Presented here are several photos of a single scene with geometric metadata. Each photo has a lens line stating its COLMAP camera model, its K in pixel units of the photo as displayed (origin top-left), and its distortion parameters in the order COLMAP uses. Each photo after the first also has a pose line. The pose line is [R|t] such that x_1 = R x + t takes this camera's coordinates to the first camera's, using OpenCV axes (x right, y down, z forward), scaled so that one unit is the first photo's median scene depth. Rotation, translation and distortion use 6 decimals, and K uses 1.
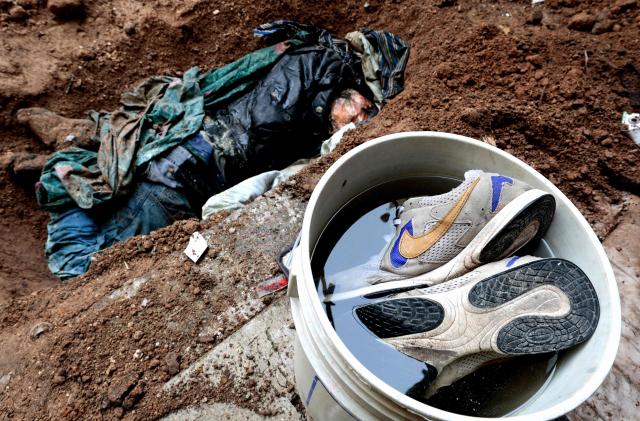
lens RADIAL K [[379.8, 0, 320.0], [0, 379.8, 210.5], [0, 0, 1]] dist [0.001063, 0.000579]
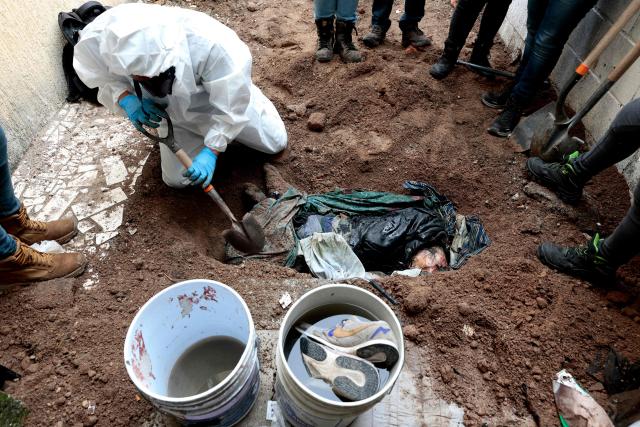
lens RADIAL K [[429.9, 0, 320.0], [0, 429.9, 213.5], [0, 0, 1]] dist [-0.000297, 0.004249]
pose [[0.767459, 0.475580, -0.429920, 0.471802], [-0.535397, 0.844321, -0.021754, -0.203728], [0.352644, 0.246873, 0.902605, -0.812041]]
